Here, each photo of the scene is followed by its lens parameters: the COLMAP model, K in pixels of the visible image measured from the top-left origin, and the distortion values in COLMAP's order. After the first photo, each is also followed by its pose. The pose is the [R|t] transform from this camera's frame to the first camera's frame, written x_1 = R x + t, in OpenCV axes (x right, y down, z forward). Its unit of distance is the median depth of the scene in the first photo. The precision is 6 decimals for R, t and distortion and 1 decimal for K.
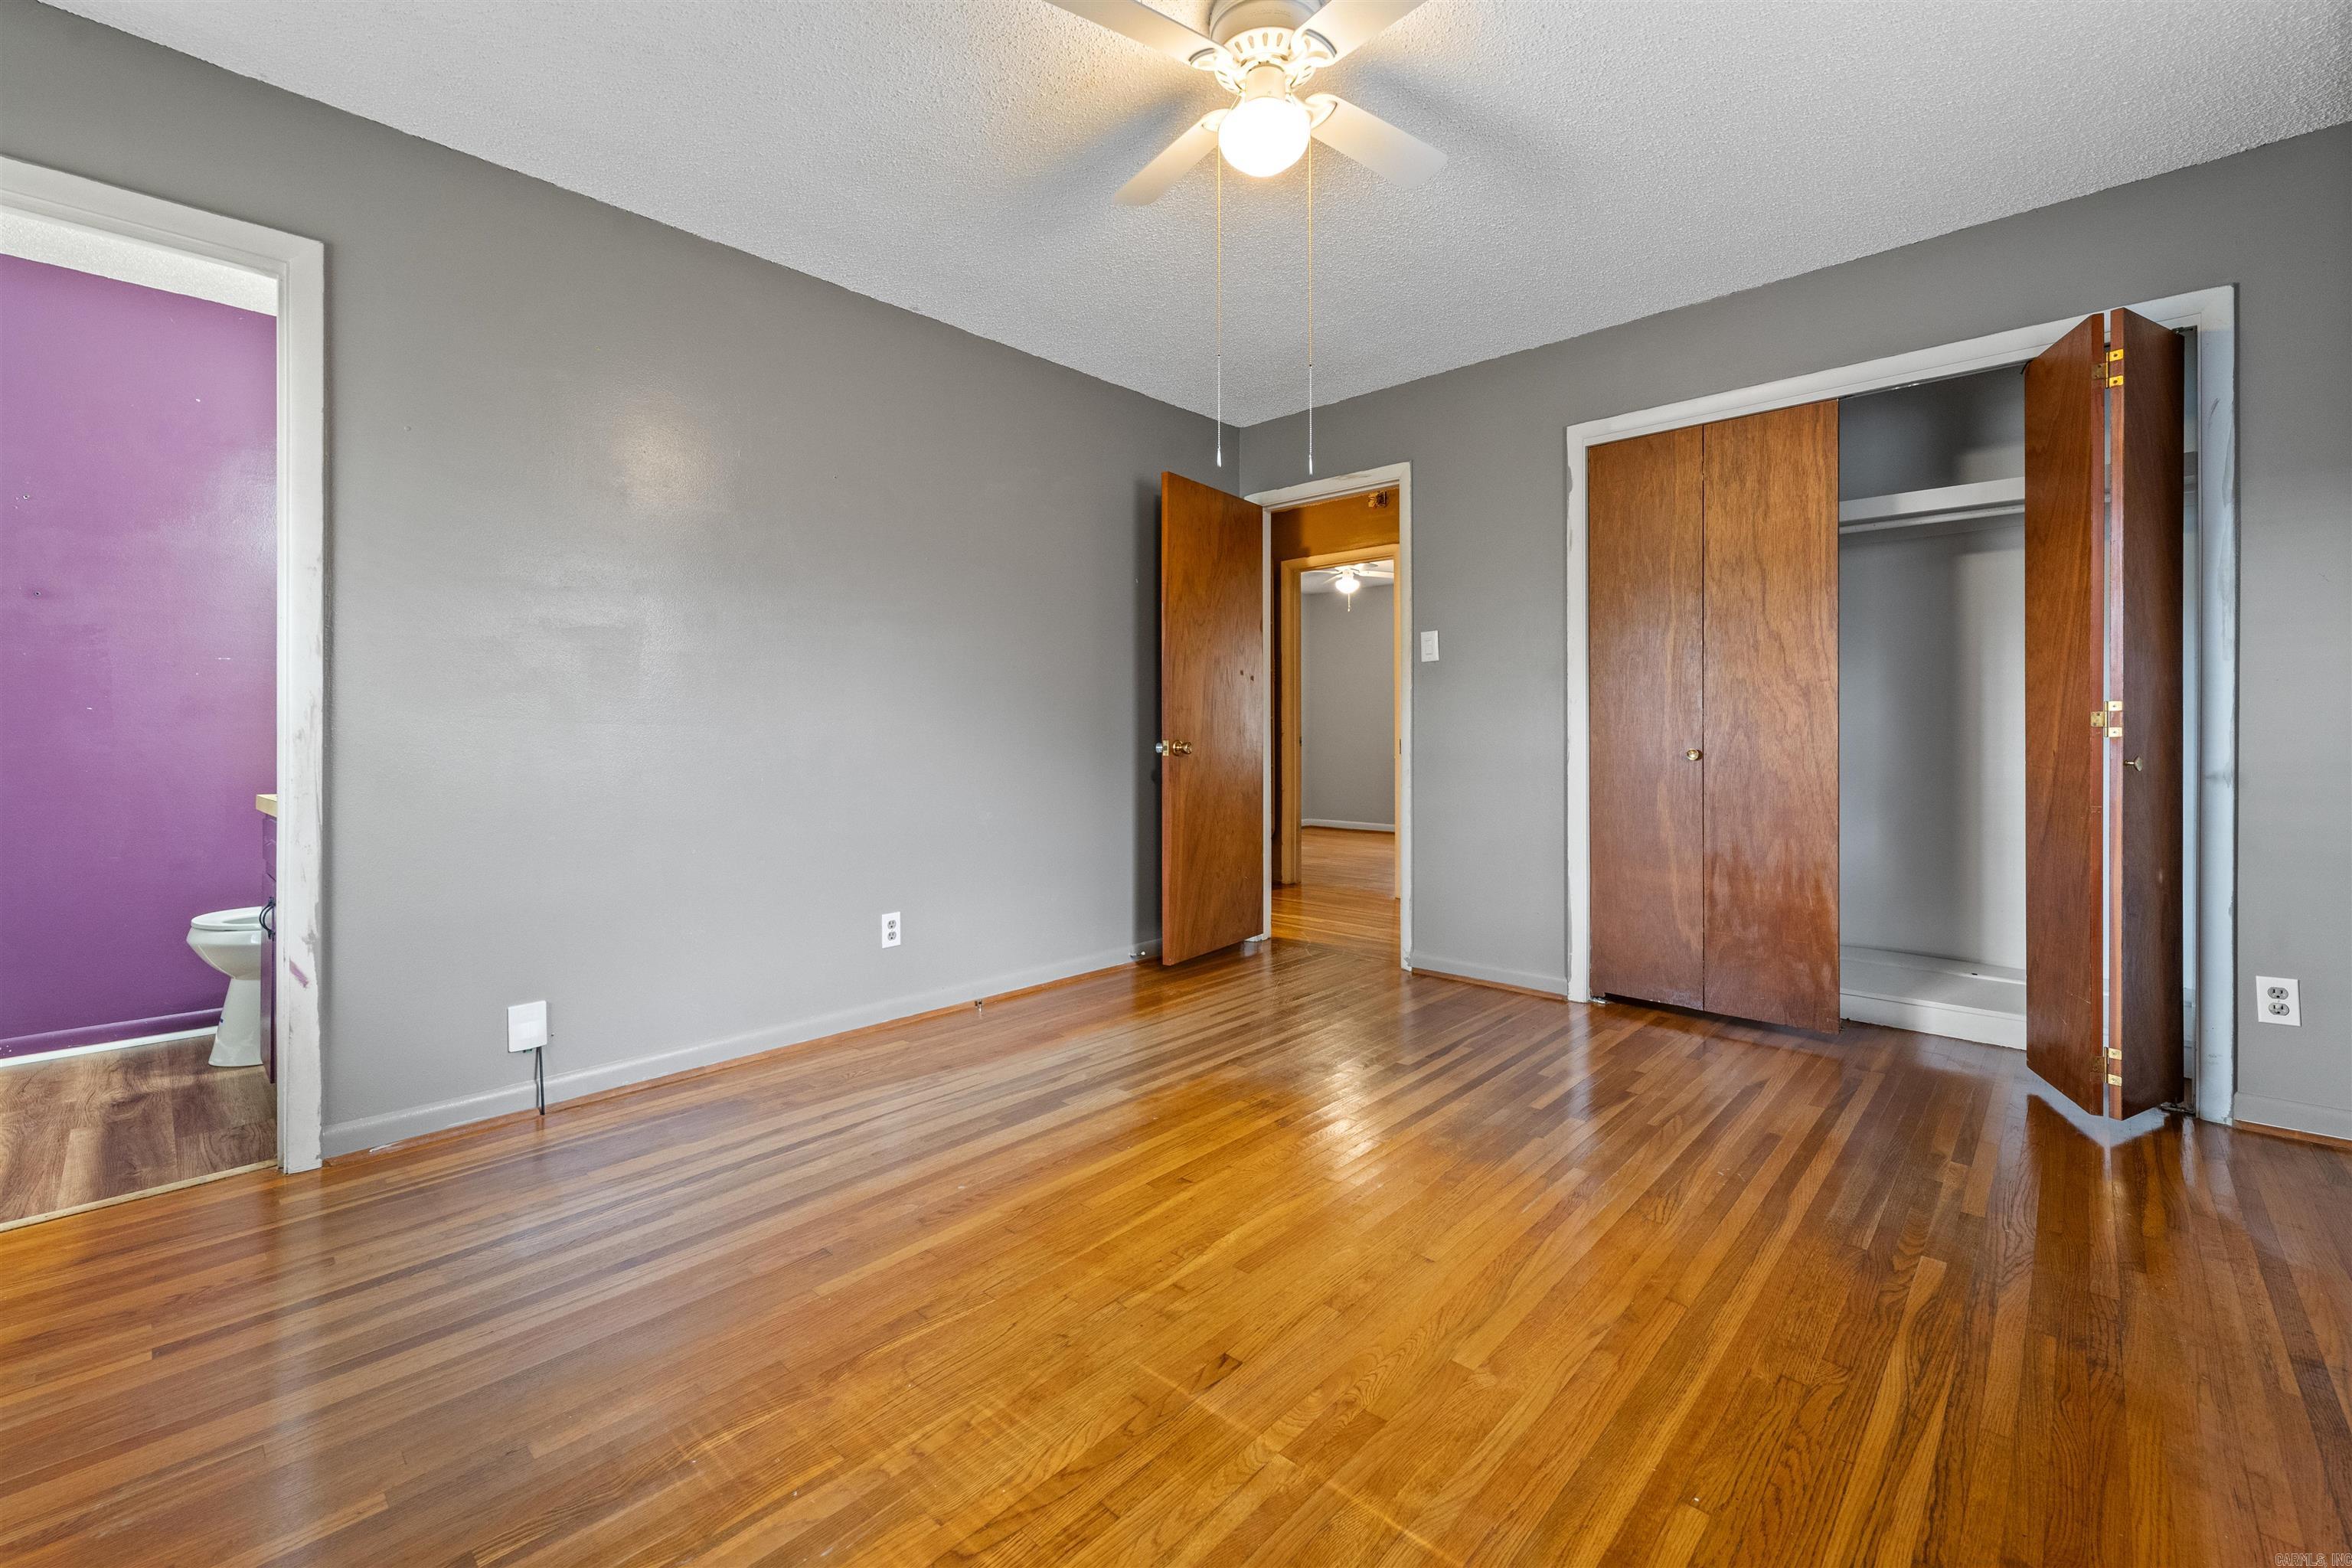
lens RADIAL K [[989.1, 0, 1159.9], [0, 989.1, 735.8], [0, 0, 1]] dist [-0.000115, -0.000196]
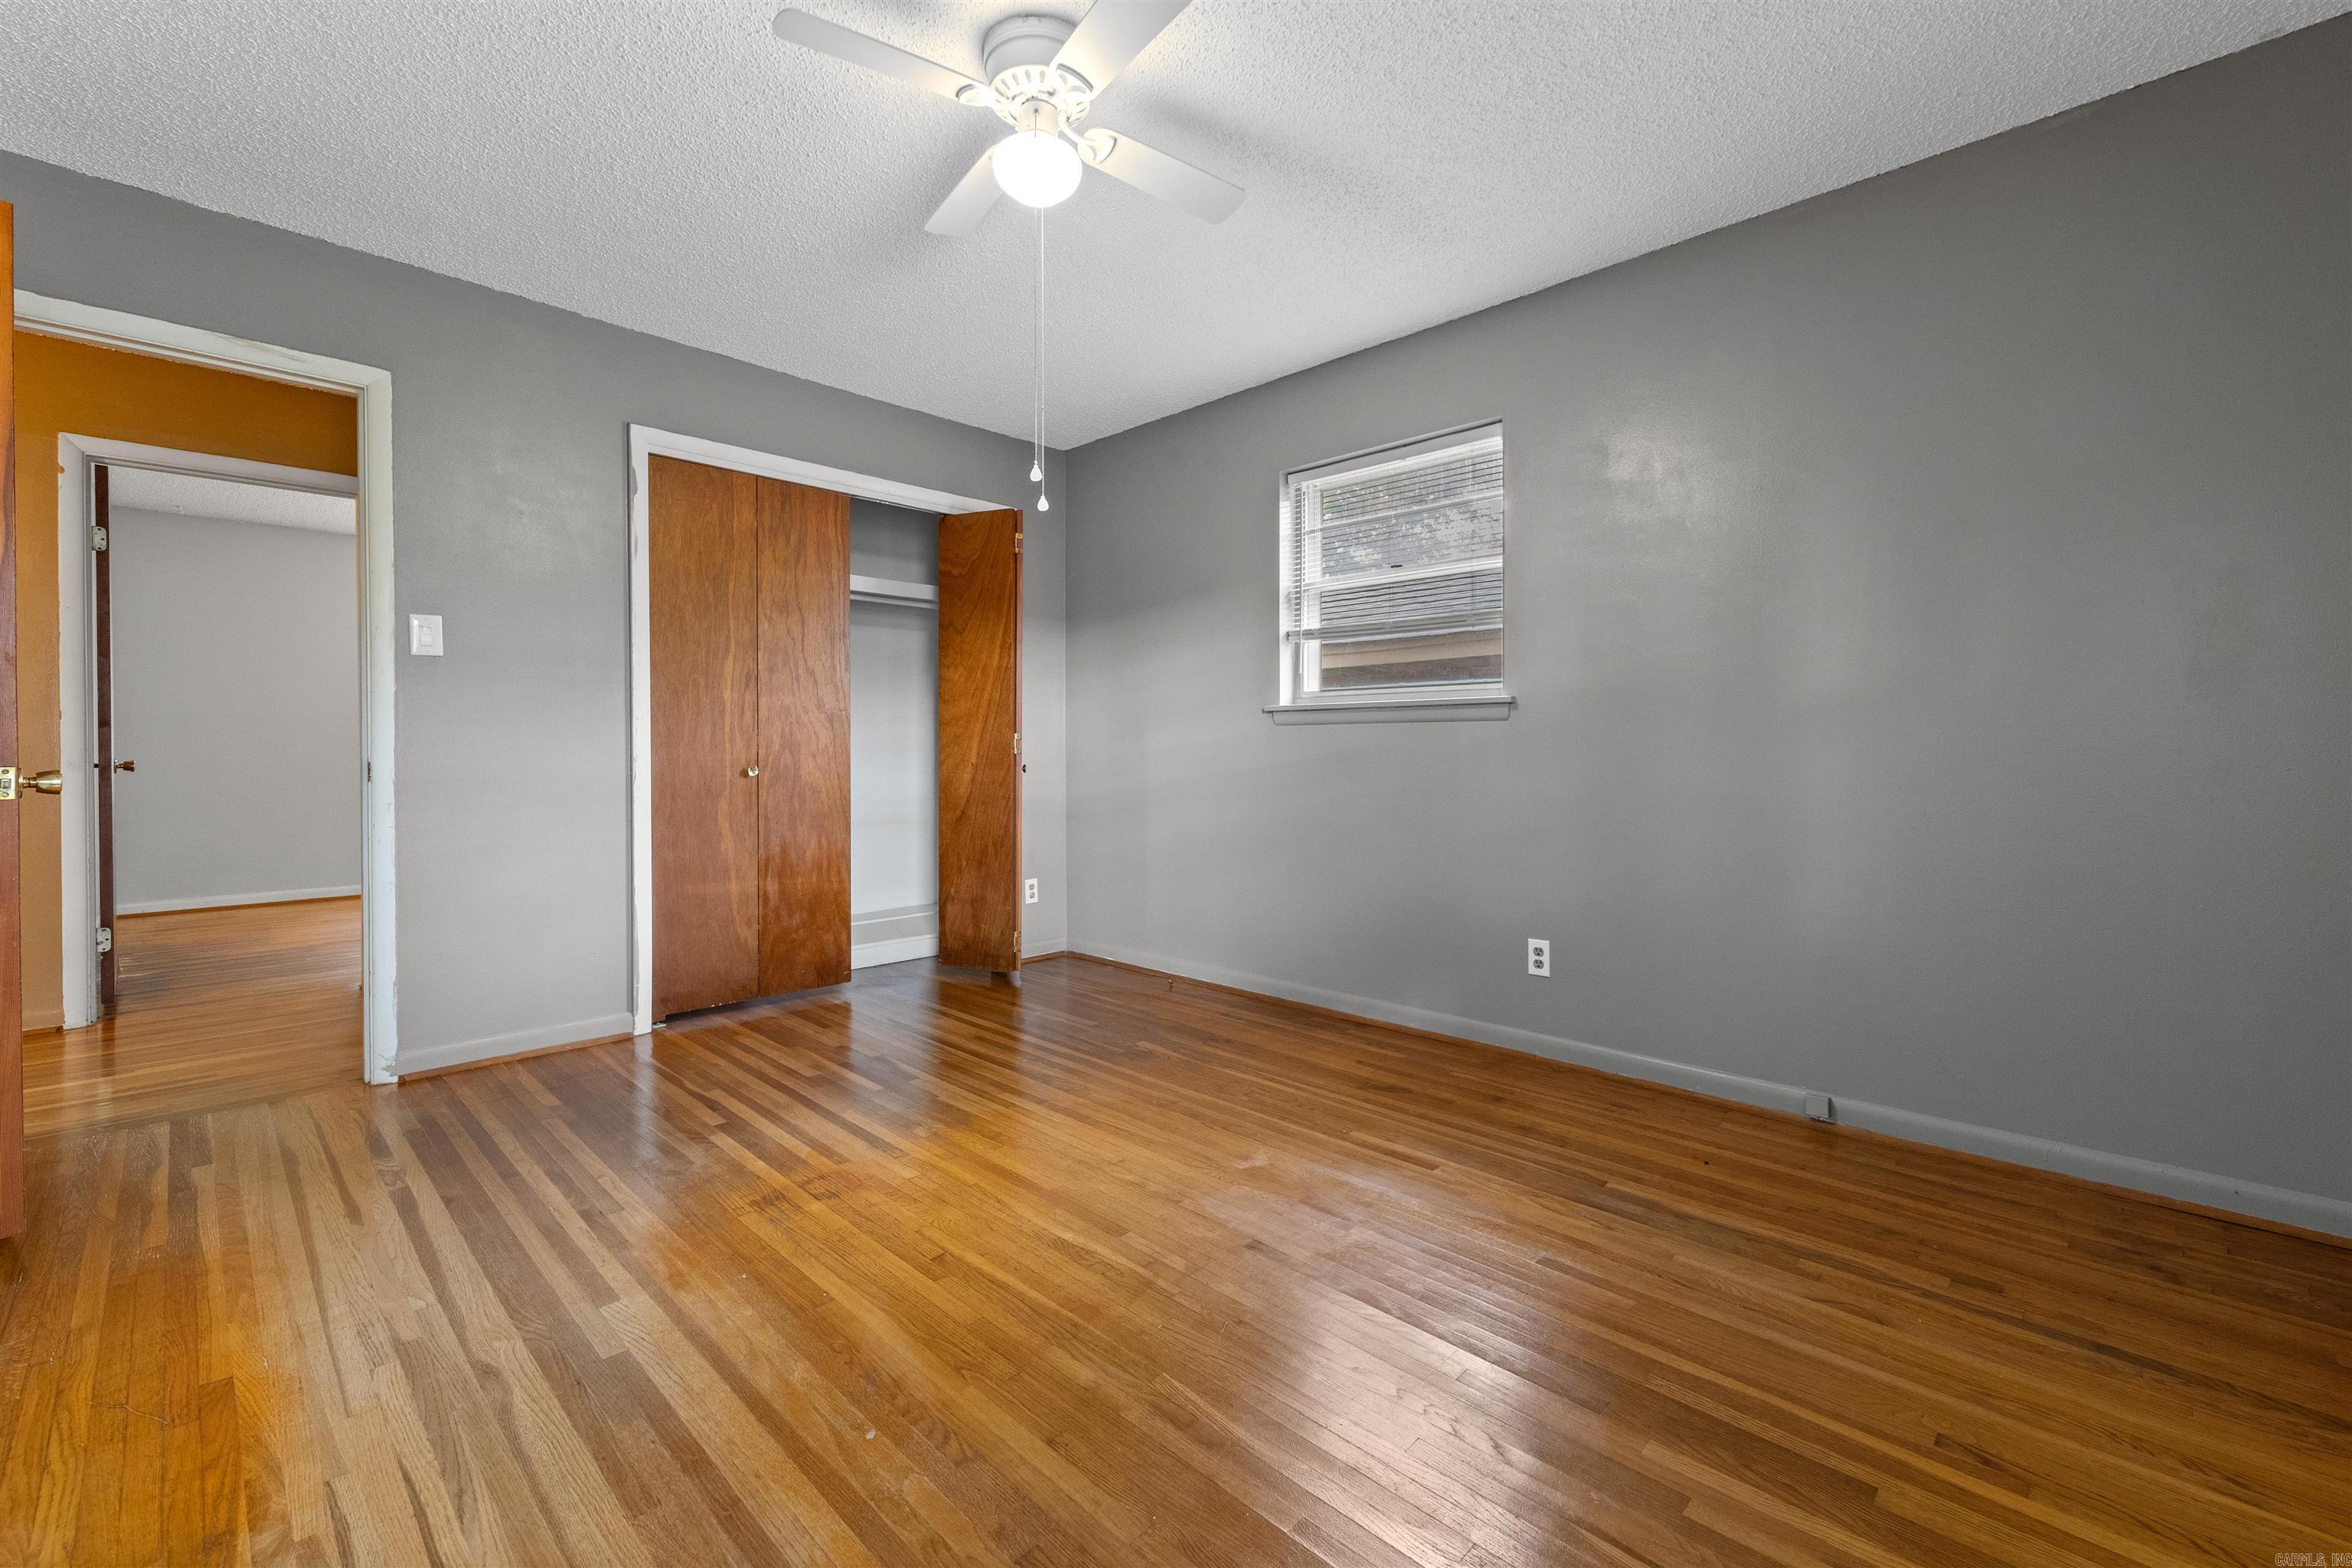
lens RADIAL K [[974.4, 0, 1193.6], [0, 974.4, 758.7], [0, 0, 1]] dist [0.001202, -0.000224]
pose [[-0.009748, -0.006949, 0.999928, -0.583274], [0.004126, 0.999967, 0.006990, -0.000309], [-0.999944, 0.004194, -0.009719, 0.538471]]
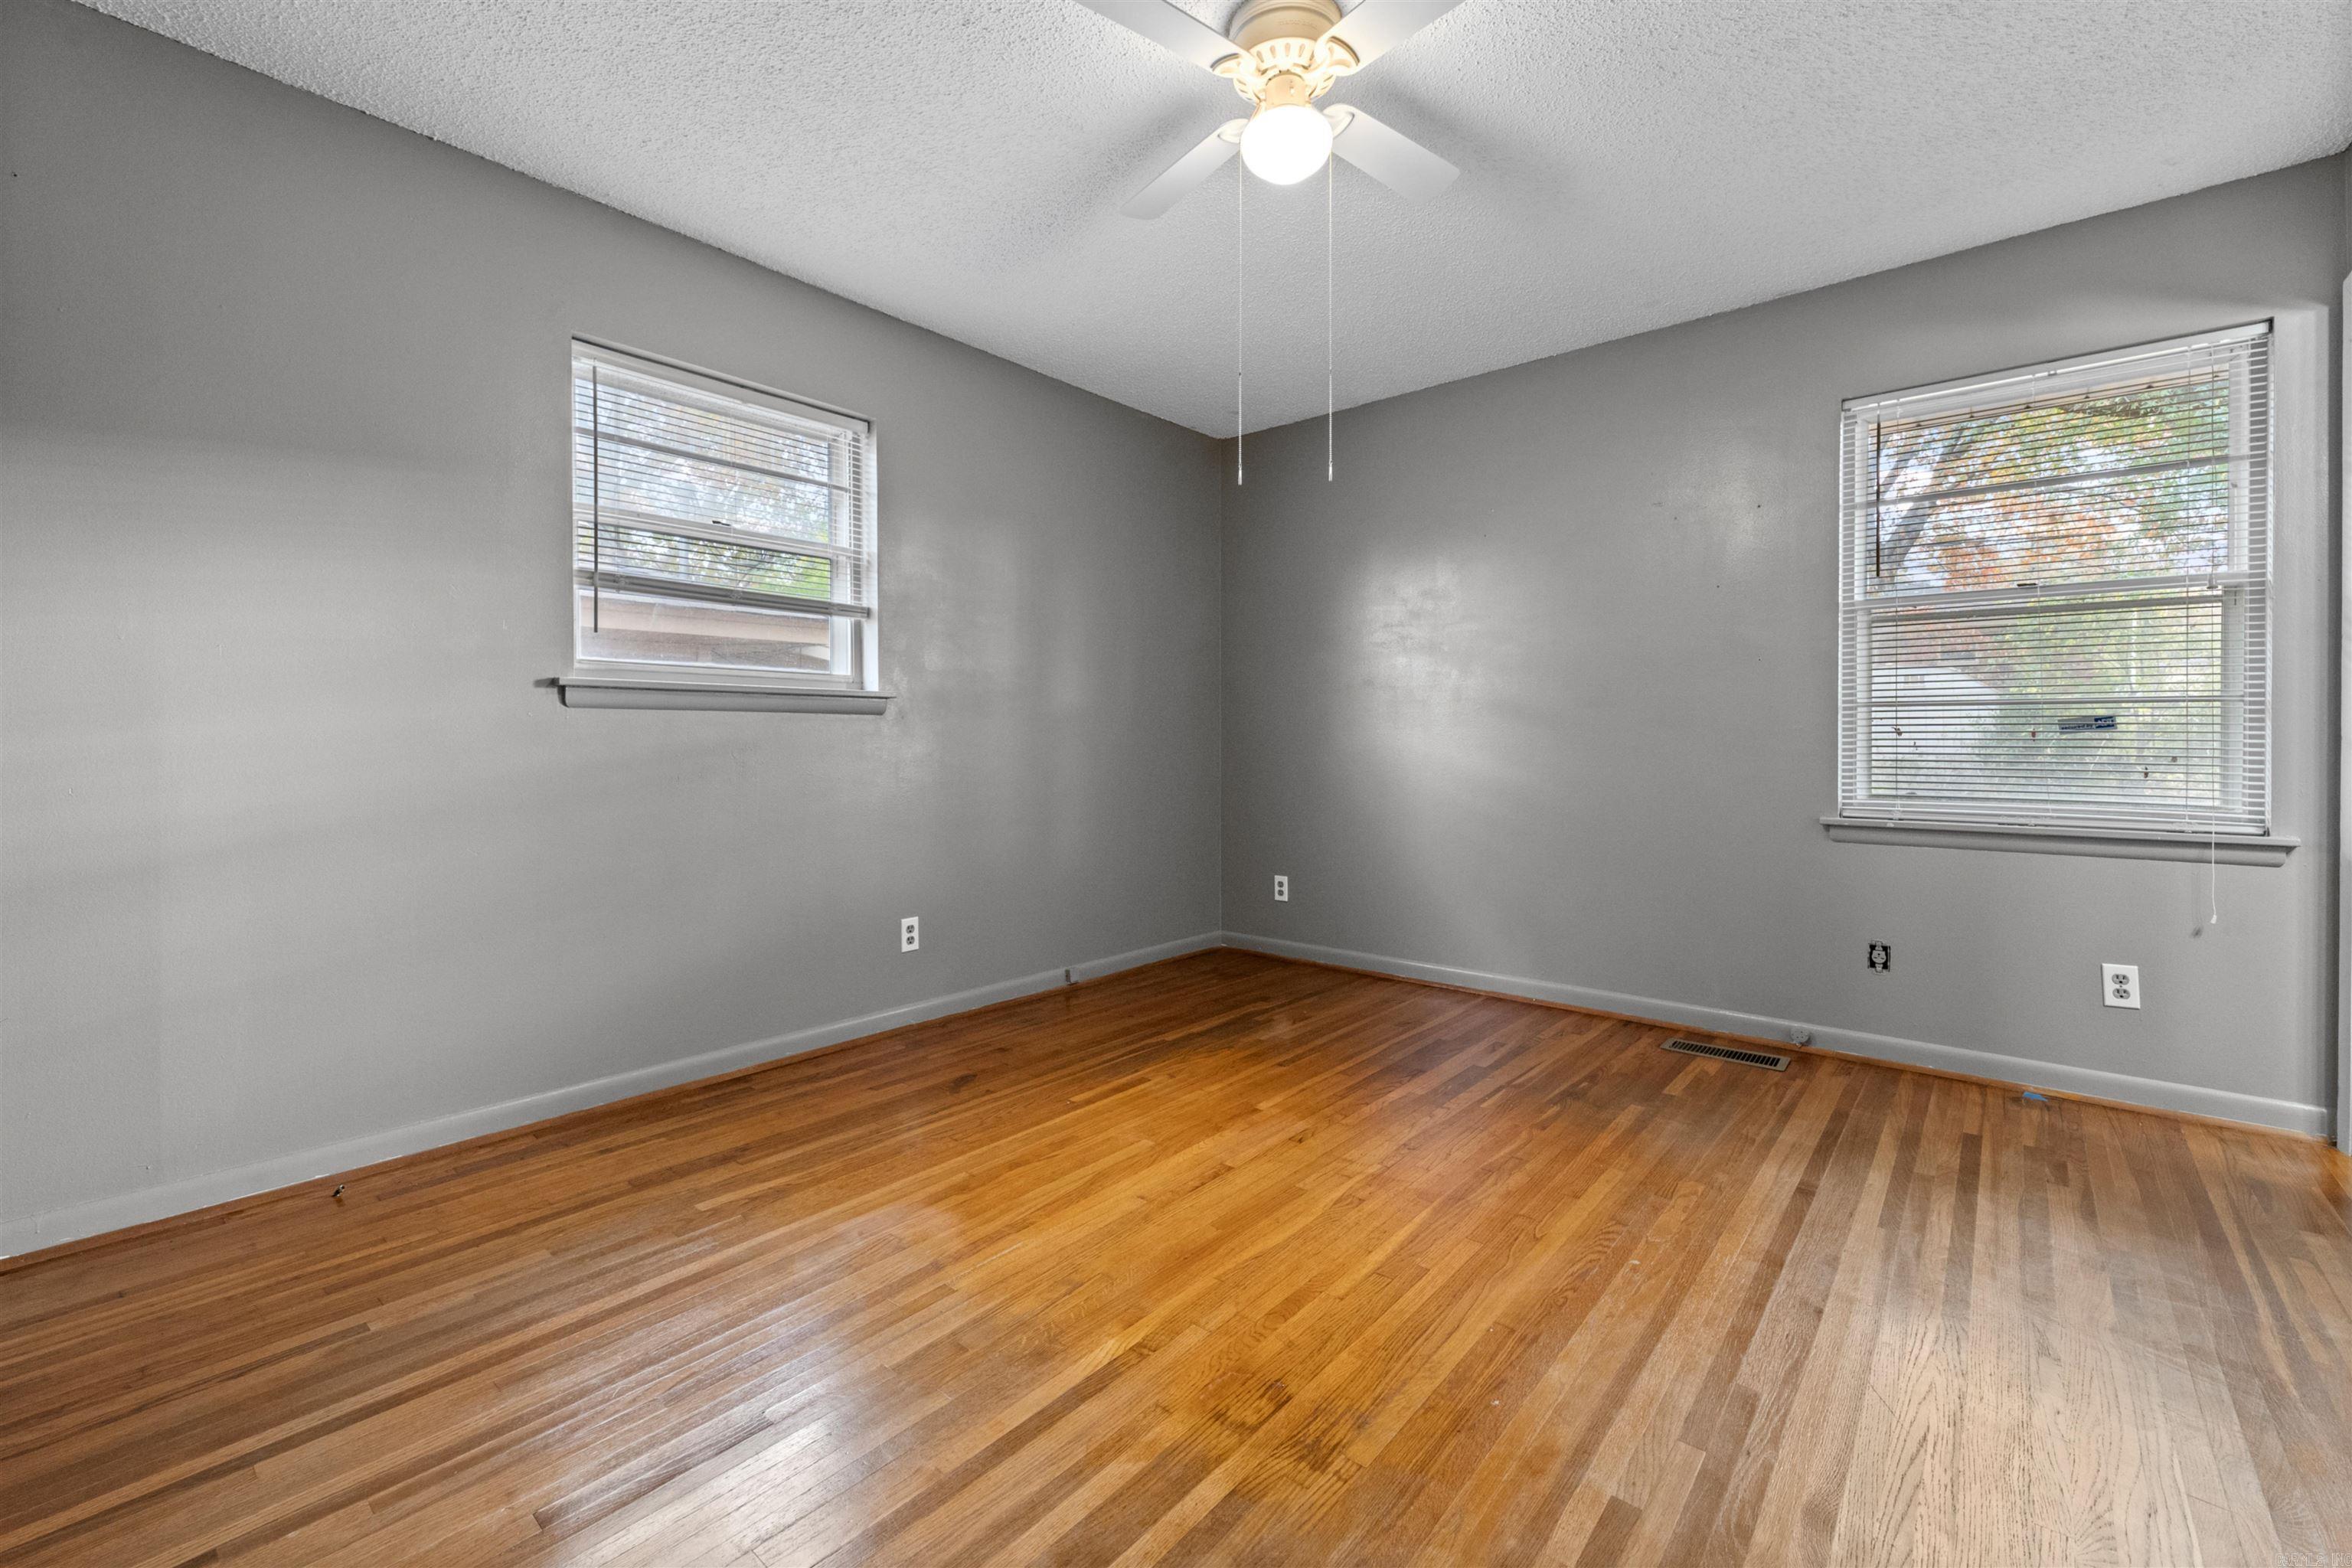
lens RADIAL K [[943.6, 0, 1168.3], [0, 943.6, 751.7], [0, 0, 1]] dist [-0.002172, -0.000273]
pose [[-0.998782, 0.002956, -0.049249, 0.172446], [0.002320, 0.999913, 0.012972, -0.005092], [0.049283, 0.012842, -0.998702, 1.235596]]
